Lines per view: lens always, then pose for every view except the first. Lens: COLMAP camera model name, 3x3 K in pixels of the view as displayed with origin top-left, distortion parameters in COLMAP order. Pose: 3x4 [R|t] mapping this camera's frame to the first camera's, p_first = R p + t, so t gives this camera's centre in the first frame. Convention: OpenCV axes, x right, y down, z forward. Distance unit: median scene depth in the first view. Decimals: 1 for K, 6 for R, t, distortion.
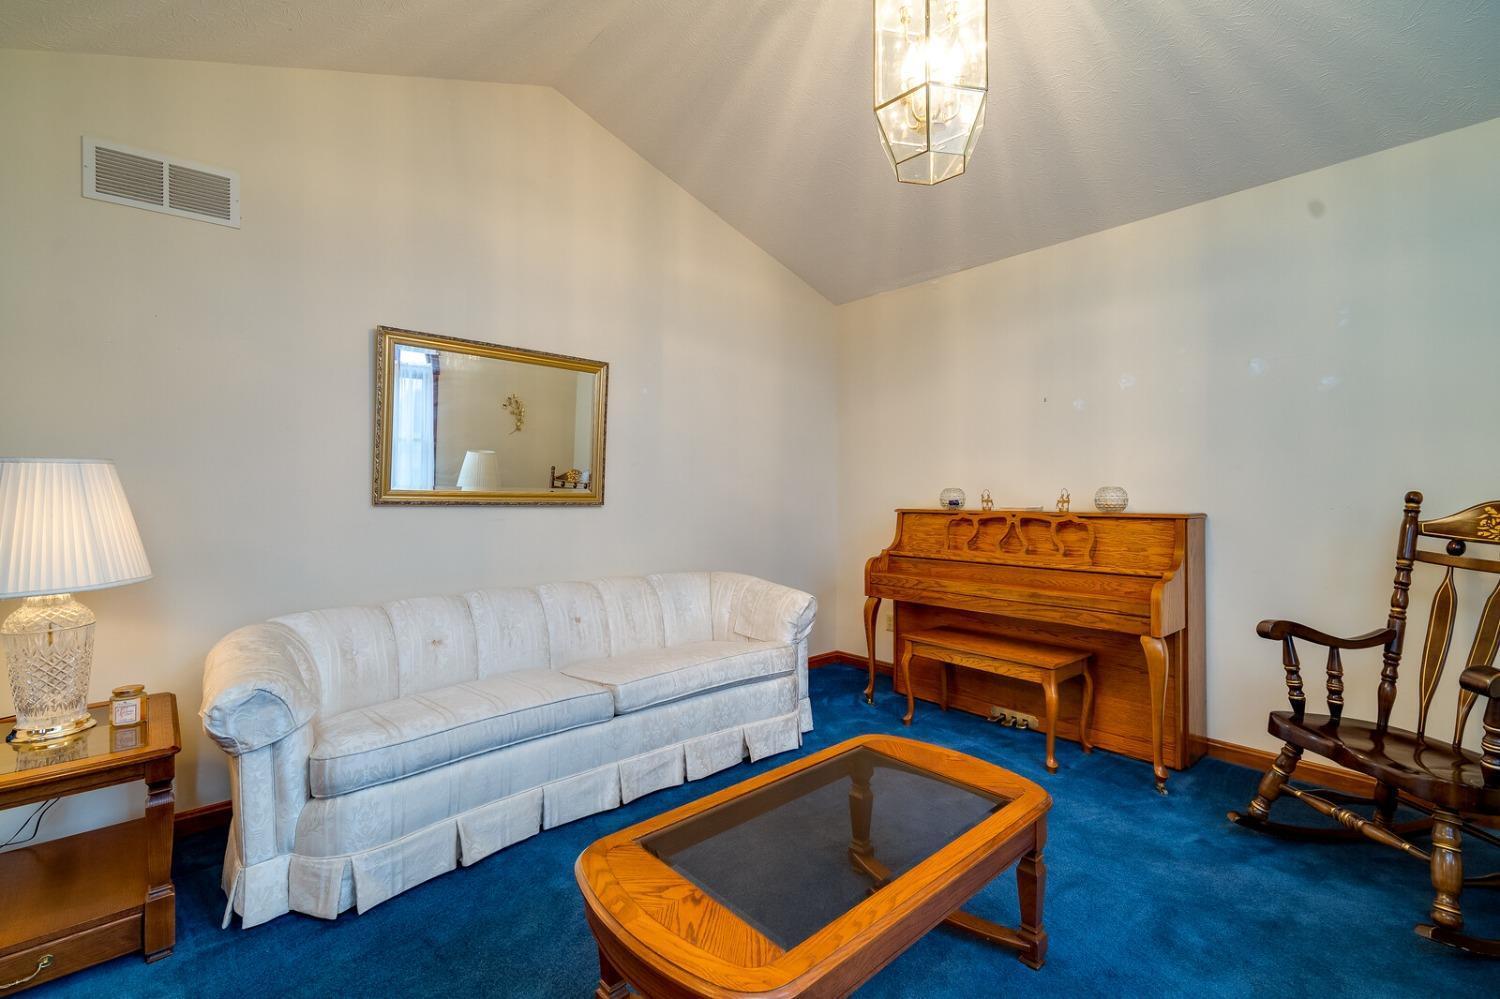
lens RADIAL K [[660.8, 0, 748.2], [0, 660.8, 479.3], [0, 0, 1]] dist [0.000720, 0.000114]
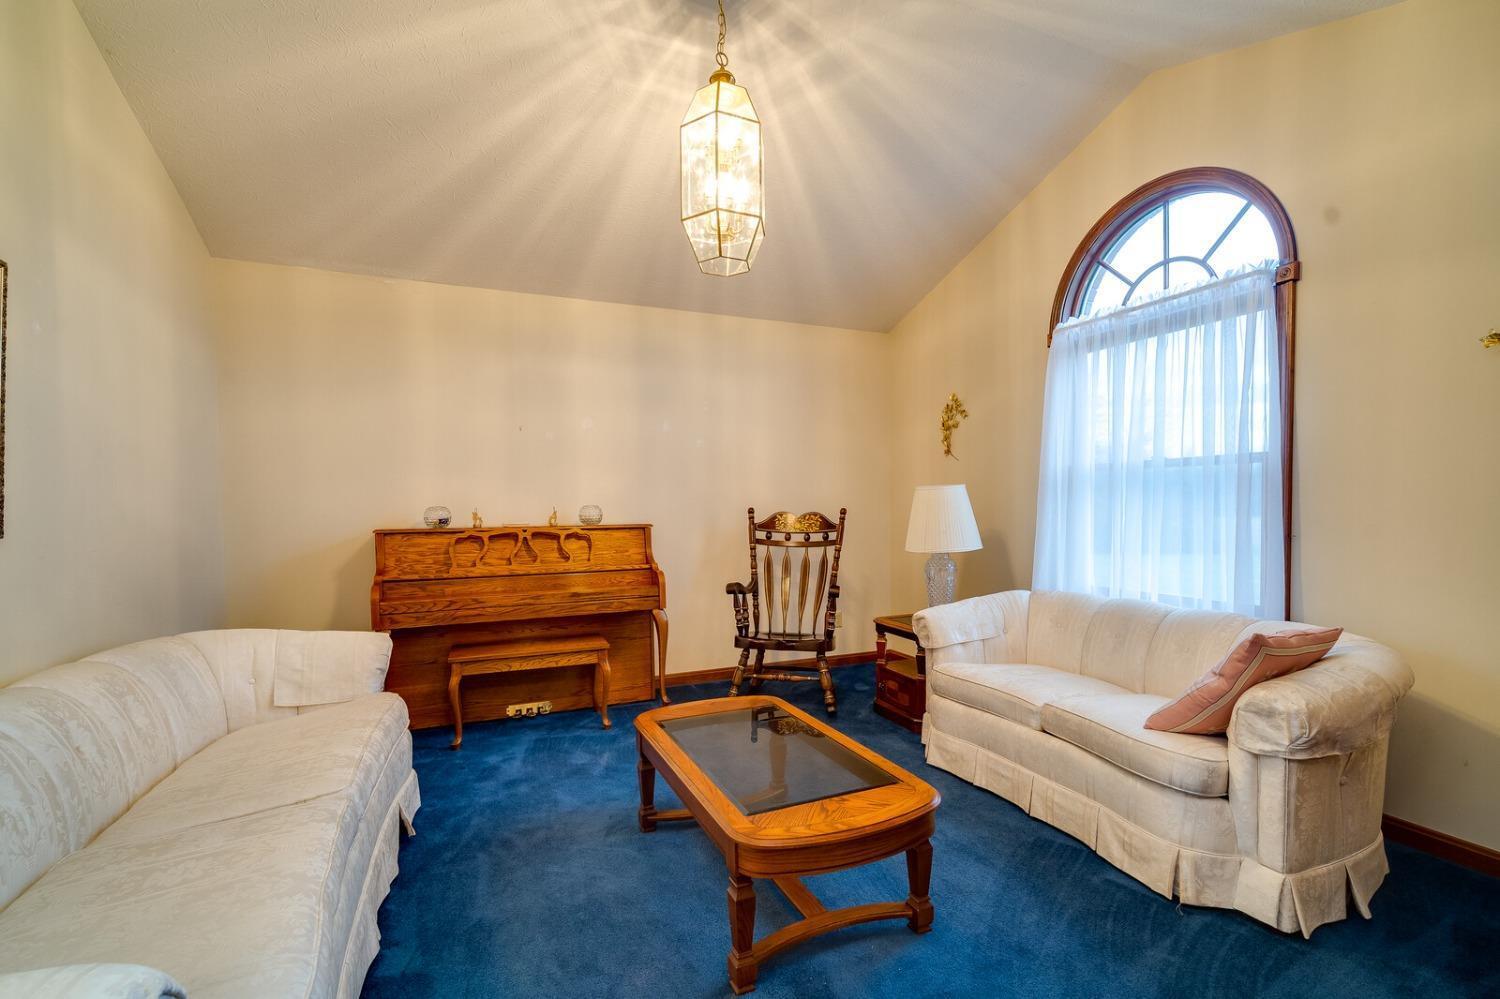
lens RADIAL K [[667.9, 0, 753.8], [0, 667.9, 512.9], [0, 0, 1]] dist [-0.000537, -0.000290]
pose [[0.295656, -0.008334, 0.955258, -0.580993], [-0.009705, 0.999884, 0.011727, 0.008343], [-0.955245, -0.012738, 0.295541, 0.306597]]
